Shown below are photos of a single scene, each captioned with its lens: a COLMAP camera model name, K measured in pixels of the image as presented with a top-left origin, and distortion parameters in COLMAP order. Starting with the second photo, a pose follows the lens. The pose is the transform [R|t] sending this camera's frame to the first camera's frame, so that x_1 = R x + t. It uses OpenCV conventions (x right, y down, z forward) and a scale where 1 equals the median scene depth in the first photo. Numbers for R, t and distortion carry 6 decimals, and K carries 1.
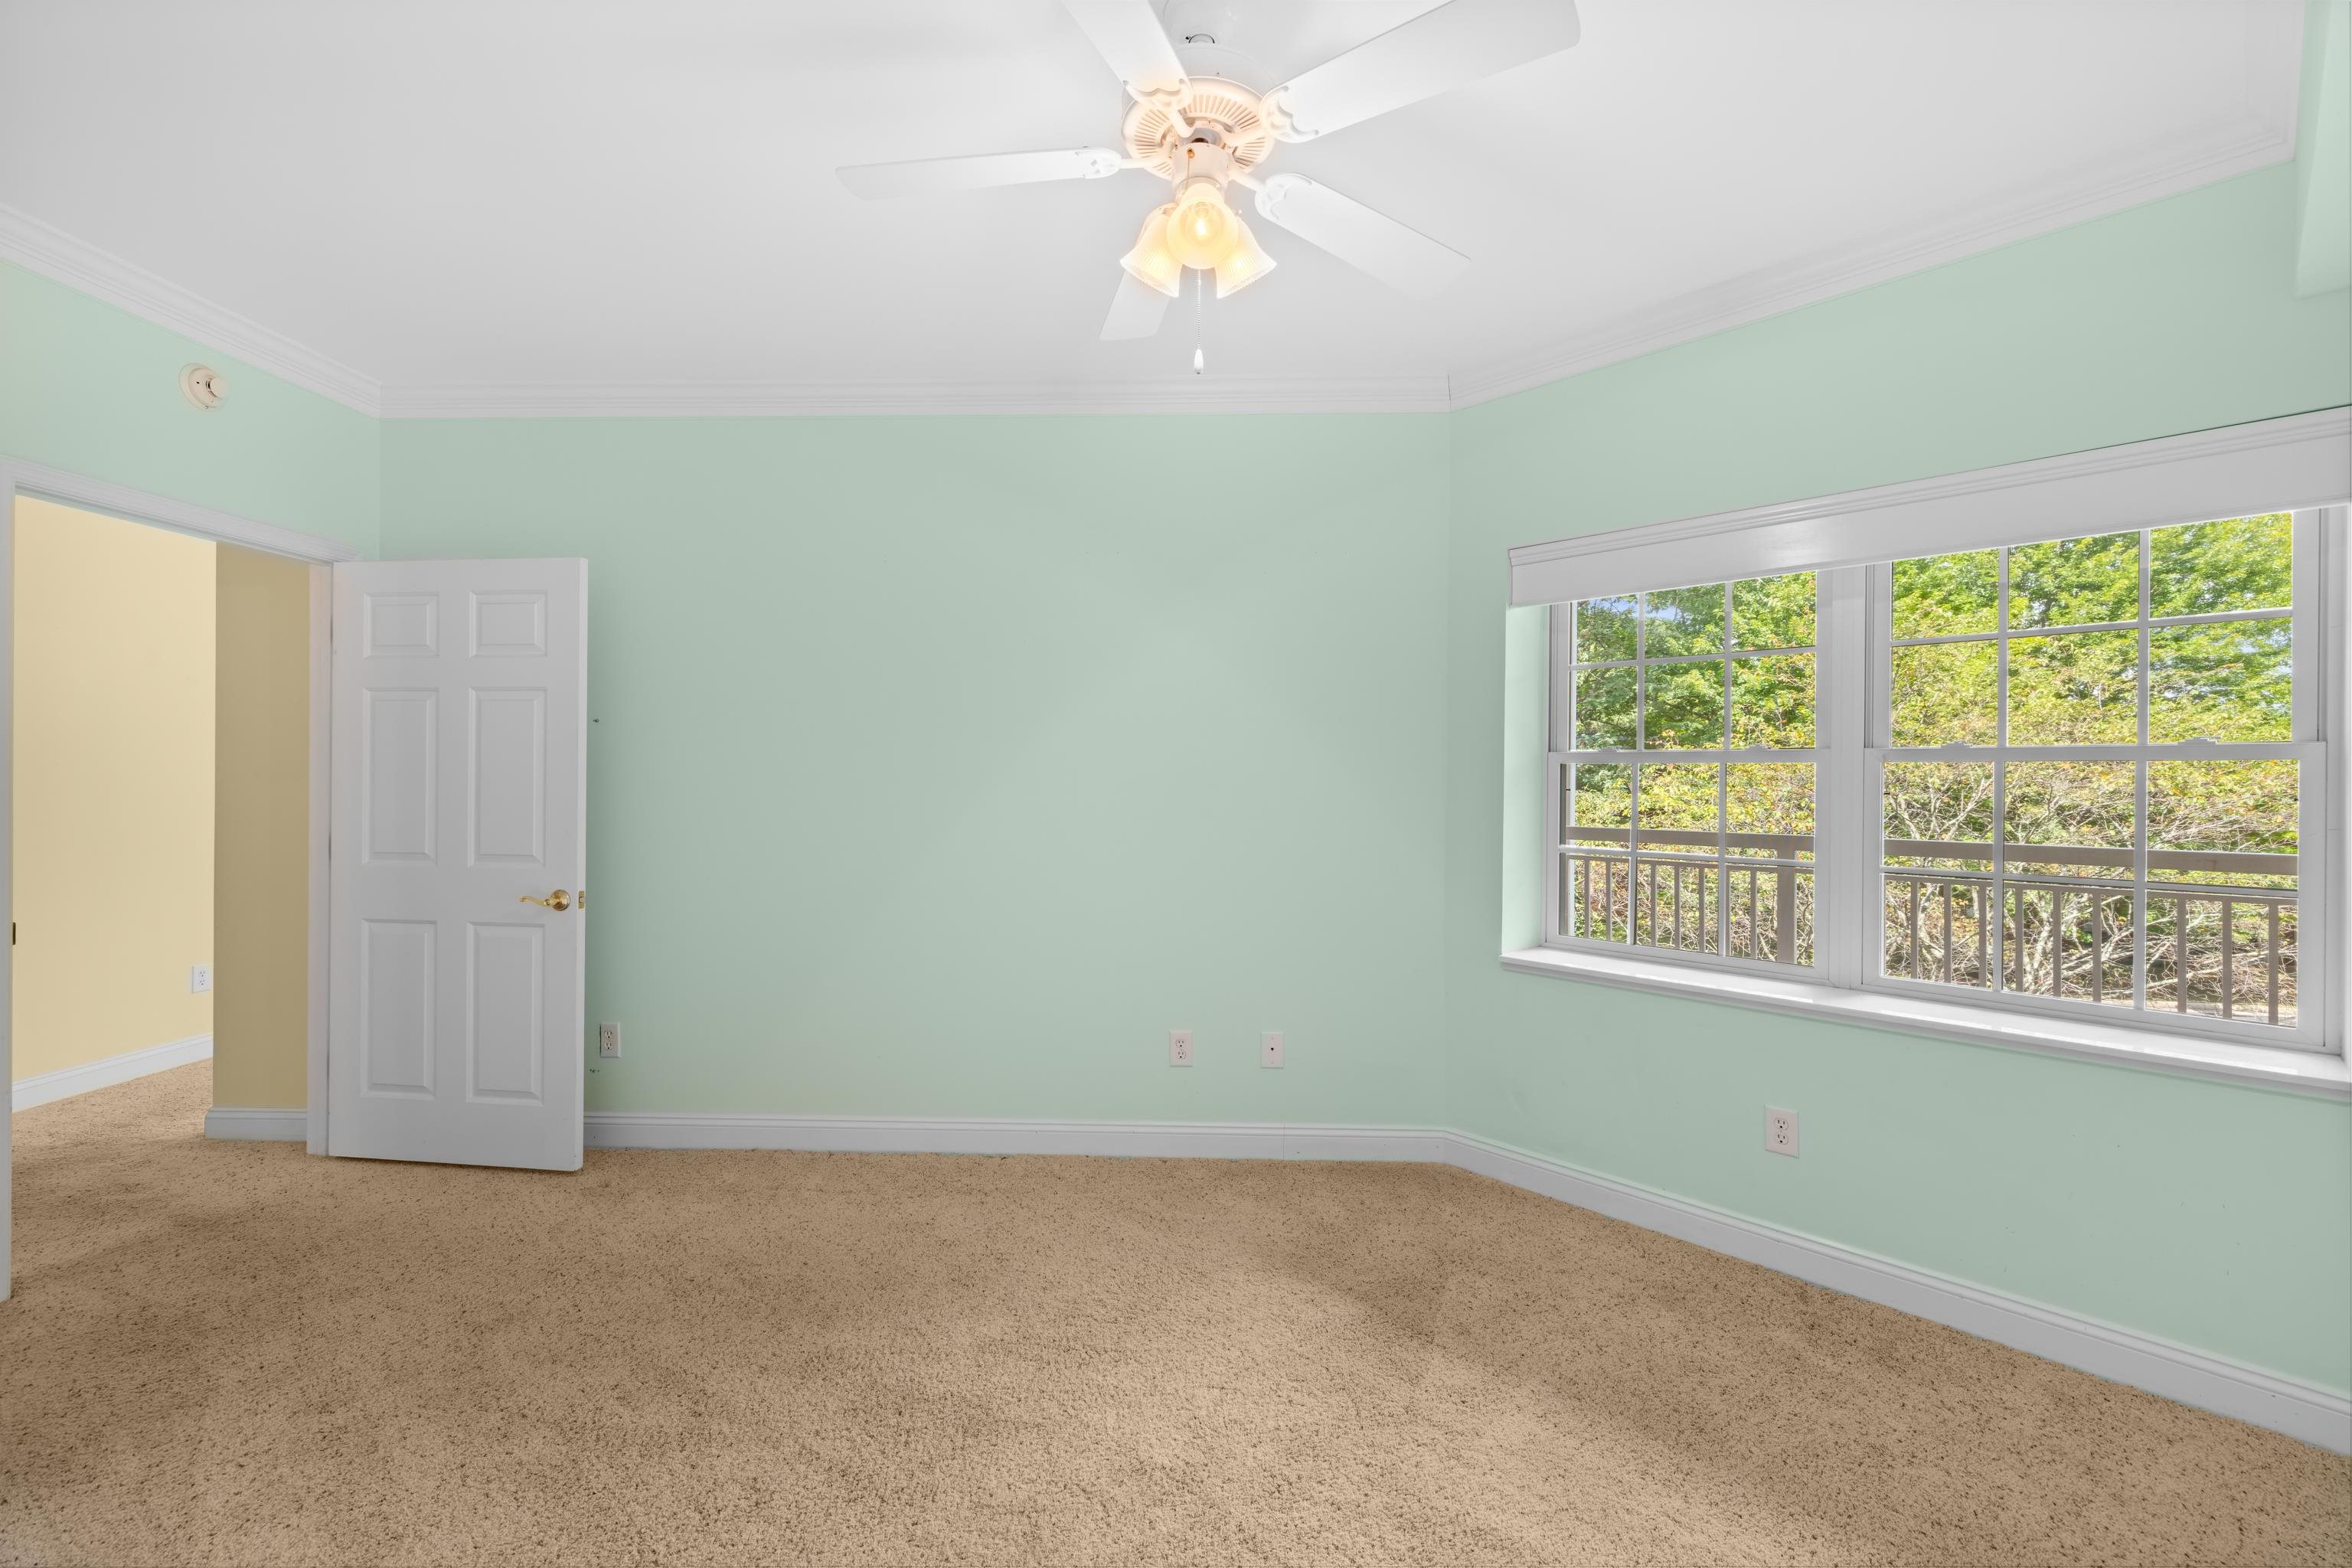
lens RADIAL K [[986.2, 0, 1178.1], [0, 986.2, 784.1], [0, 0, 1]] dist [0.002209, -0.000058]
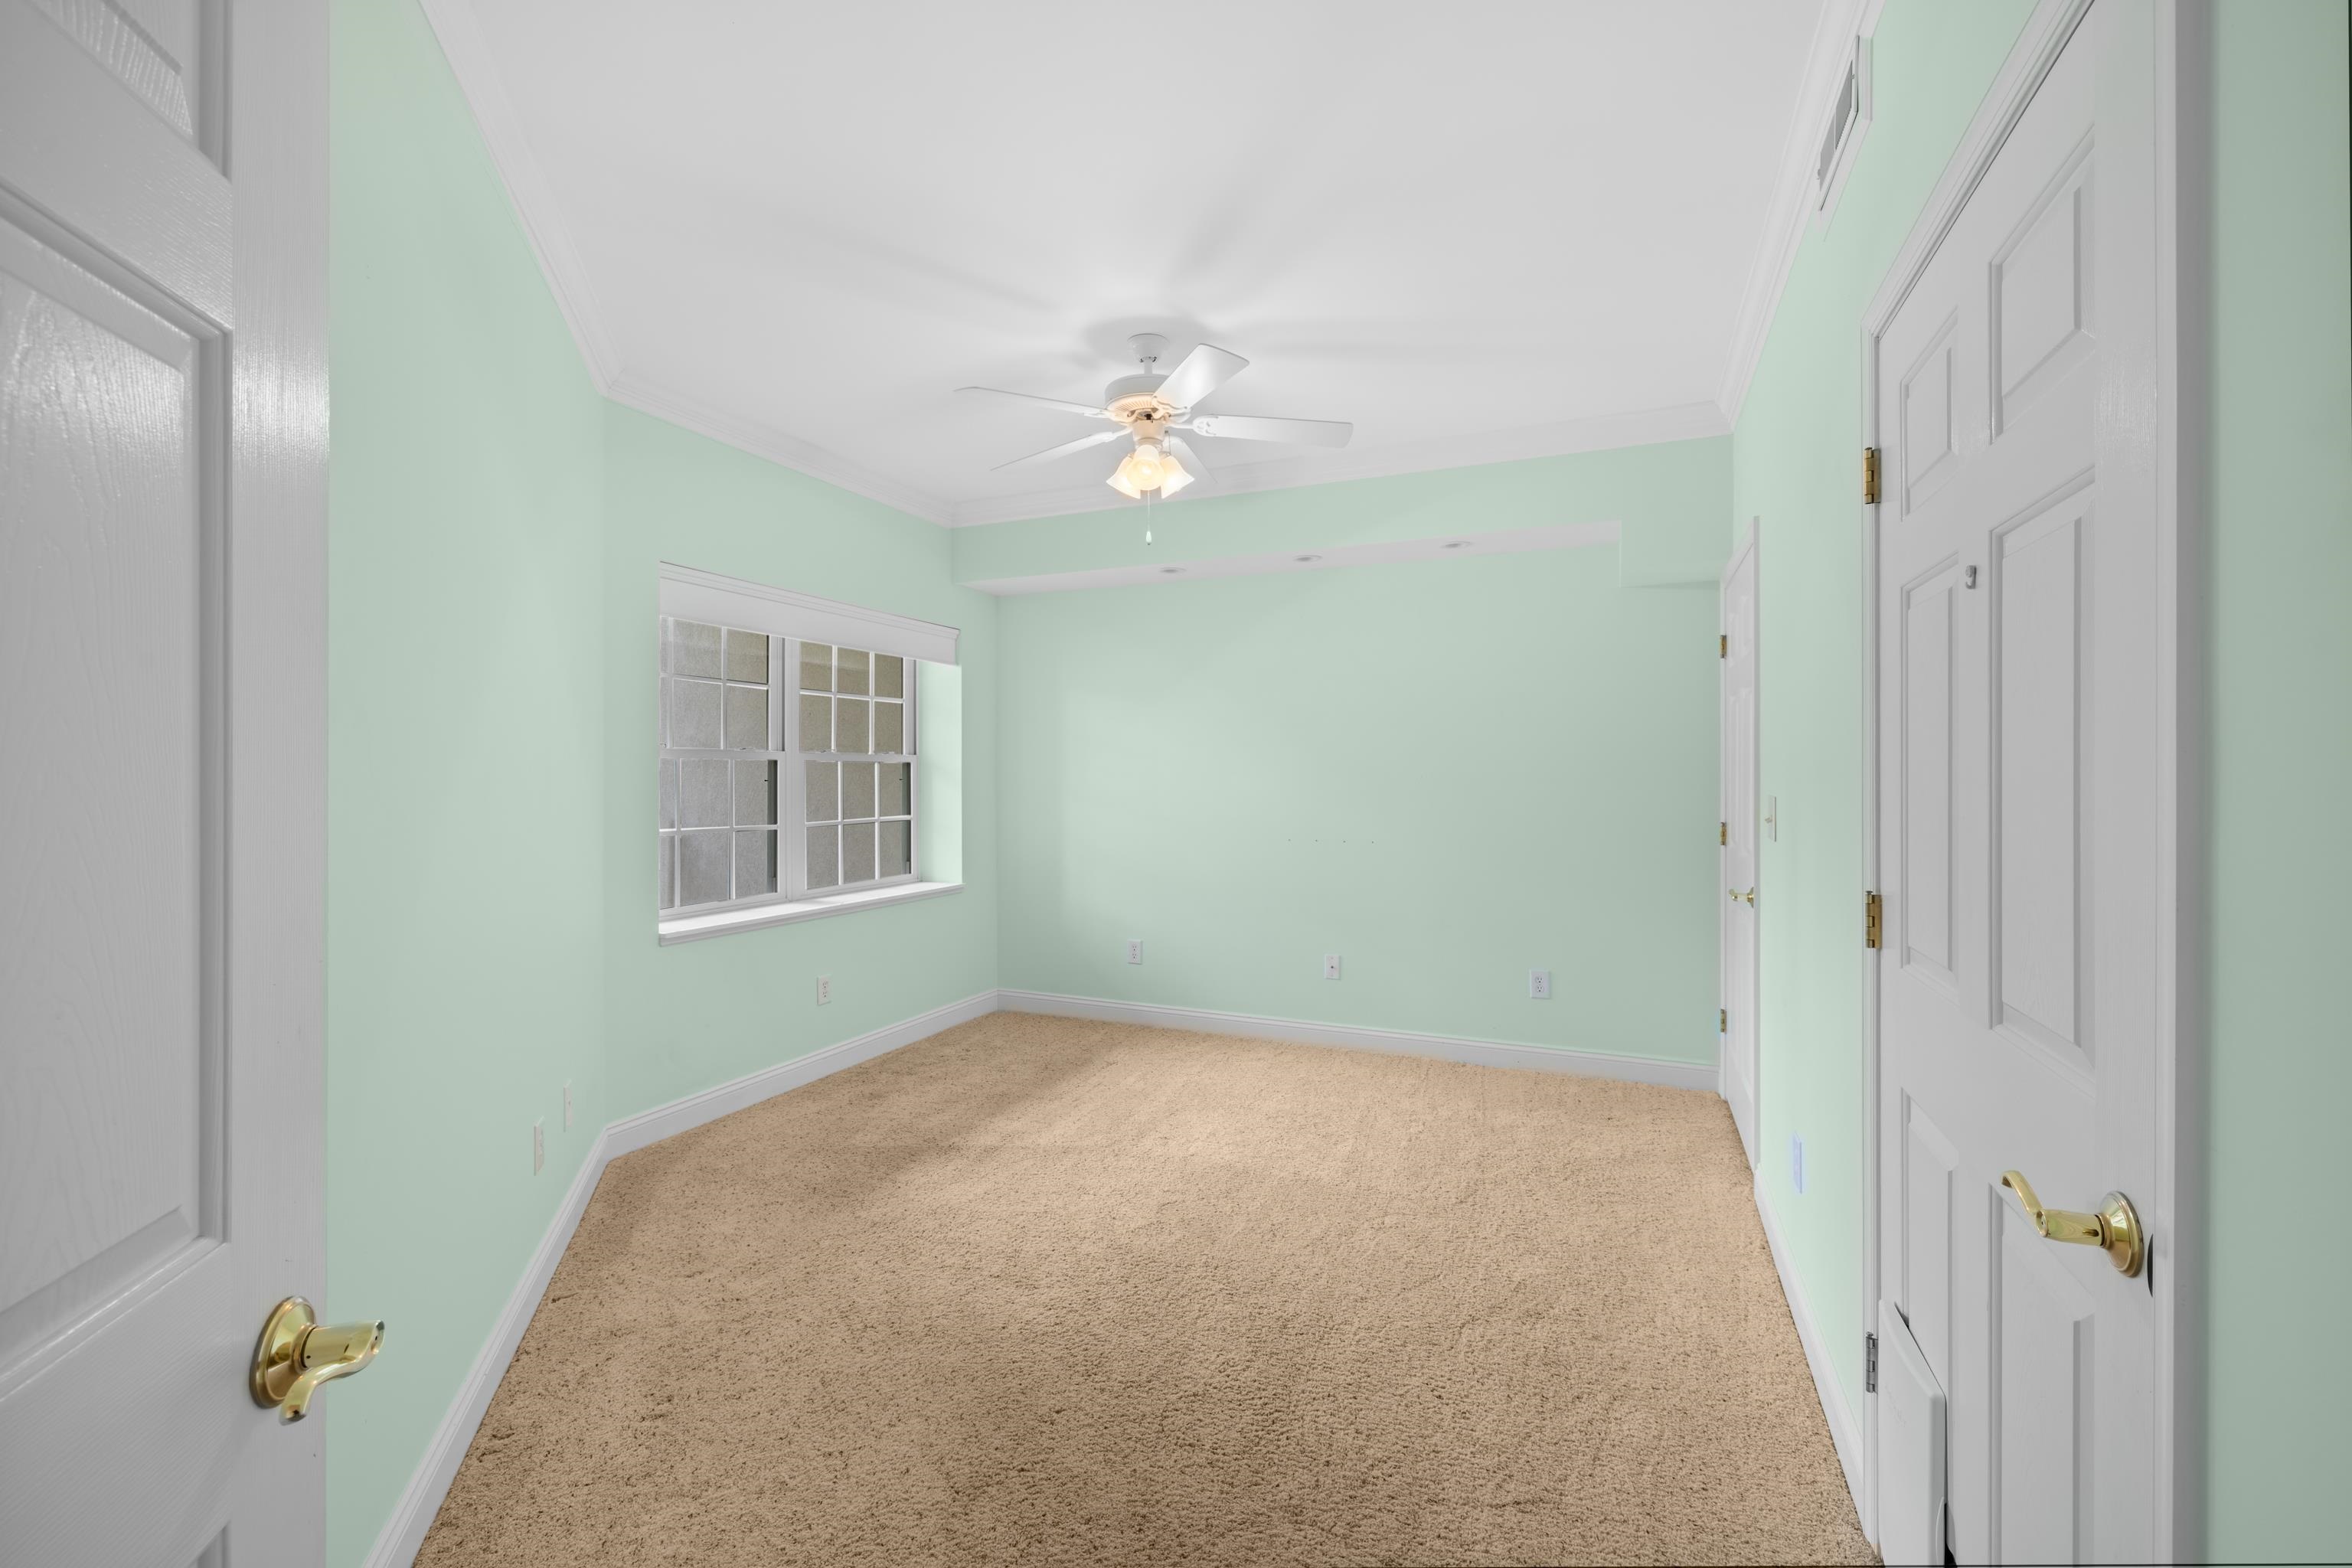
lens RADIAL K [[986.2, 0, 1178.1], [0, 986.2, 784.1], [0, 0, 1]] dist [0.002209, -0.000058]
pose [[-0.404040, -0.012760, 0.914652, -1.112248], [-0.005538, 0.999919, 0.011503, -0.008267], [-0.914725, -0.000417, -0.404078, 1.136900]]
